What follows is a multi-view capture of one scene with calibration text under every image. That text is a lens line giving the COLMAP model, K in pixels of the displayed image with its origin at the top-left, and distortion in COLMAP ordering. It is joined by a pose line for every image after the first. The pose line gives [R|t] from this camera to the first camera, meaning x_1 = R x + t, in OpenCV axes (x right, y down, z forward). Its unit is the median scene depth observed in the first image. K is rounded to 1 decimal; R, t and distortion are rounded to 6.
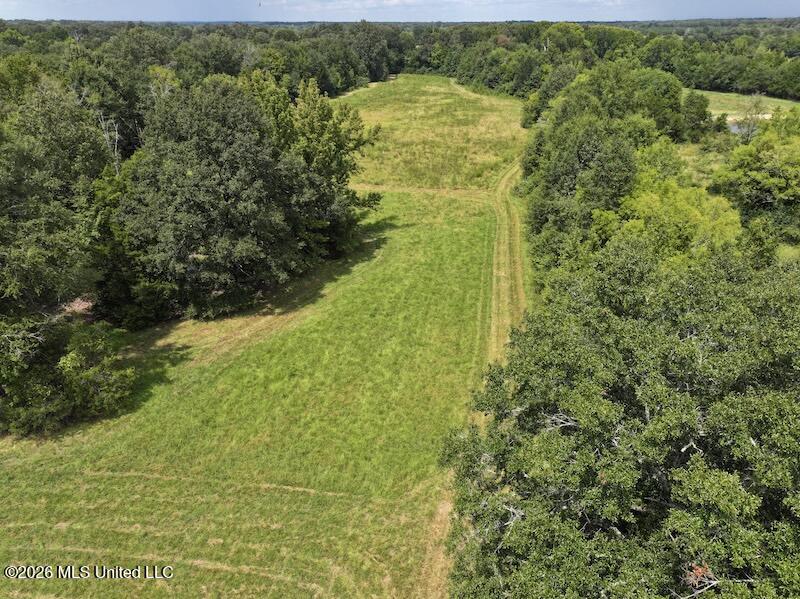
lens RADIAL K [[564.2, 0, 405.6], [0, 564.2, 301.7], [0, 0, 1]] dist [-0.012455, 0.026595]
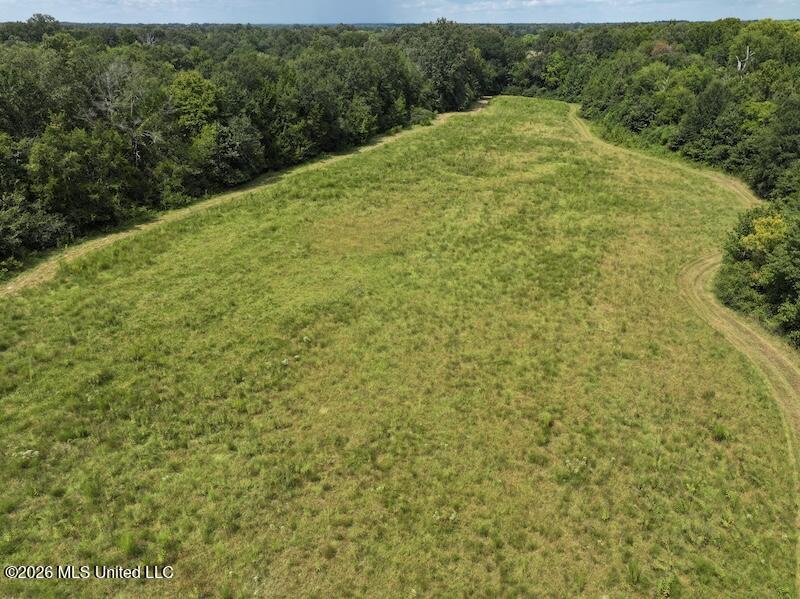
lens RADIAL K [[564.2, 0, 400.8], [0, 564.2, 296.2], [0, 0, 1]] dist [-0.012455, 0.026595]
pose [[0.974716, 0.094880, -0.202303, 0.041139], [-0.096933, 0.995291, -0.000243, -0.157826], [0.201327, 0.019847, 0.979323, 0.321627]]
